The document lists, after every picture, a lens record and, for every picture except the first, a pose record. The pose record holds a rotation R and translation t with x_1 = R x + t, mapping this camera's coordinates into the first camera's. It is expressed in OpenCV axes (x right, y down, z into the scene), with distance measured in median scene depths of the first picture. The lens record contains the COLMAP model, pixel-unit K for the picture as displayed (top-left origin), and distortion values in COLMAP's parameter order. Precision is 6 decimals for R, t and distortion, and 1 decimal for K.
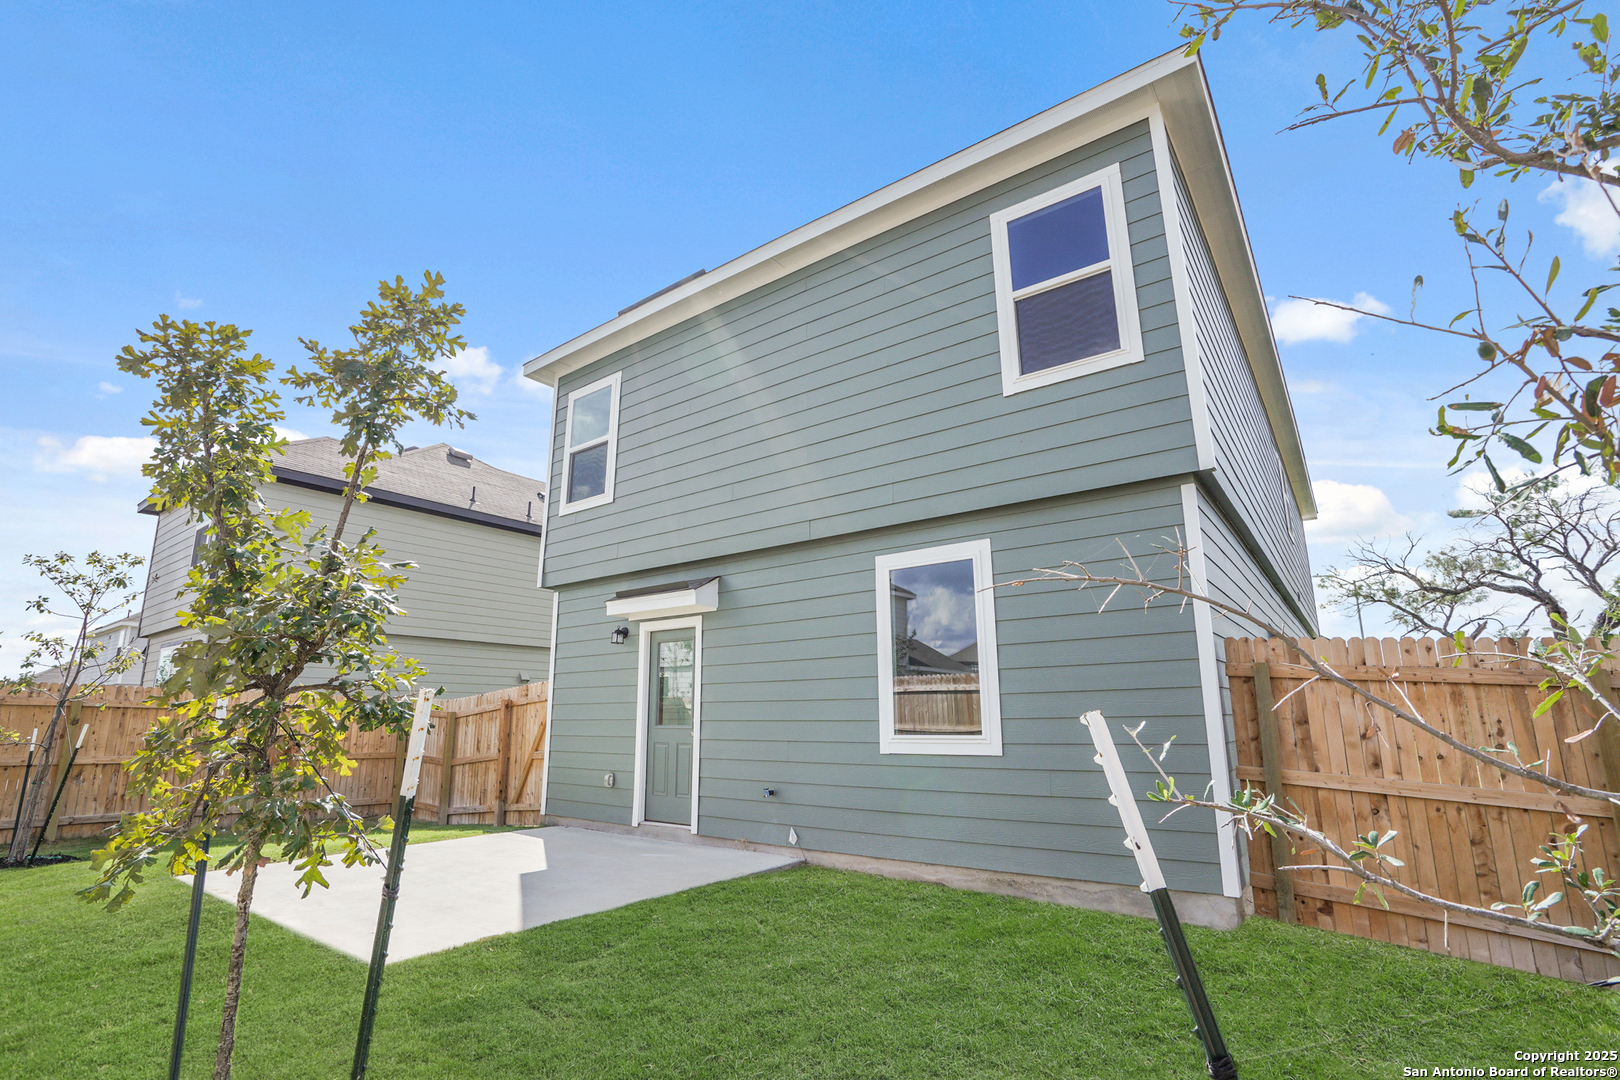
lens RADIAL K [[745.6, 0, 804.5], [0, 745.6, 561.2], [0, 0, 1]] dist [-0.003842, -0.000334]
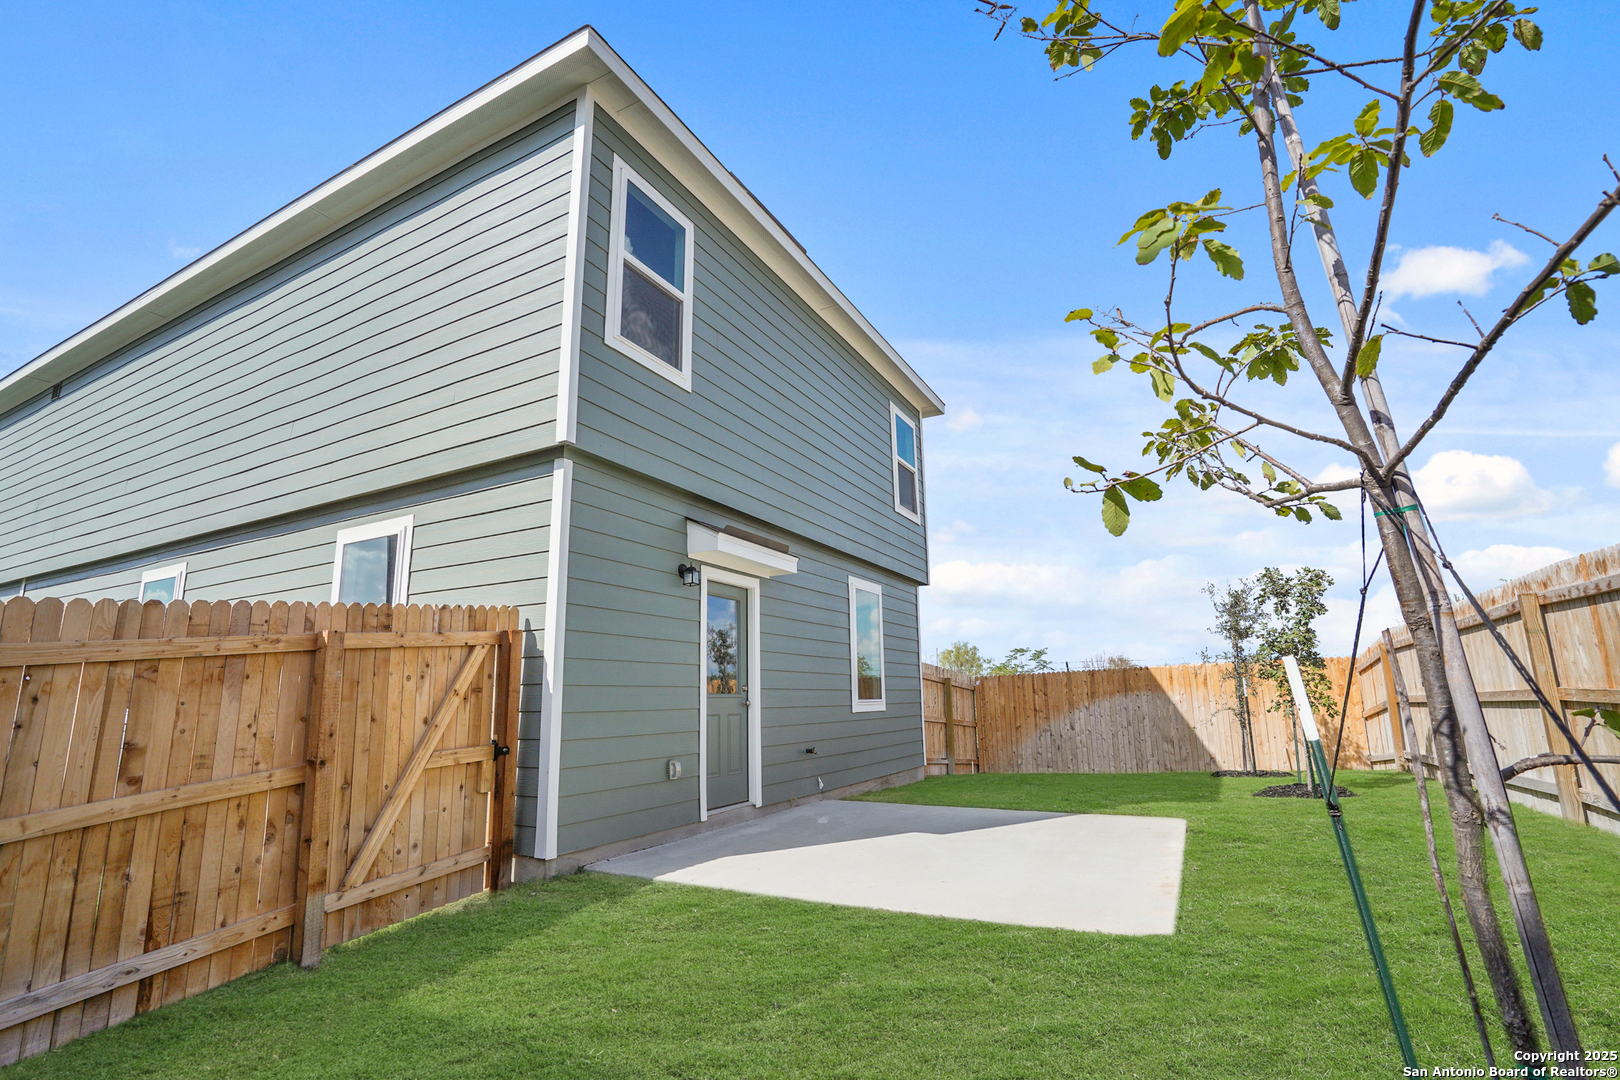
lens RADIAL K [[745.6, 0, 804.5], [0, 745.6, 561.2], [0, 0, 1]] dist [-0.003842, -0.000334]
pose [[-0.163539, 0.197116, 0.966644, -1.008280], [-0.172677, 0.958990, -0.224770, 0.239230], [-0.971307, -0.203676, -0.122795, 0.999121]]
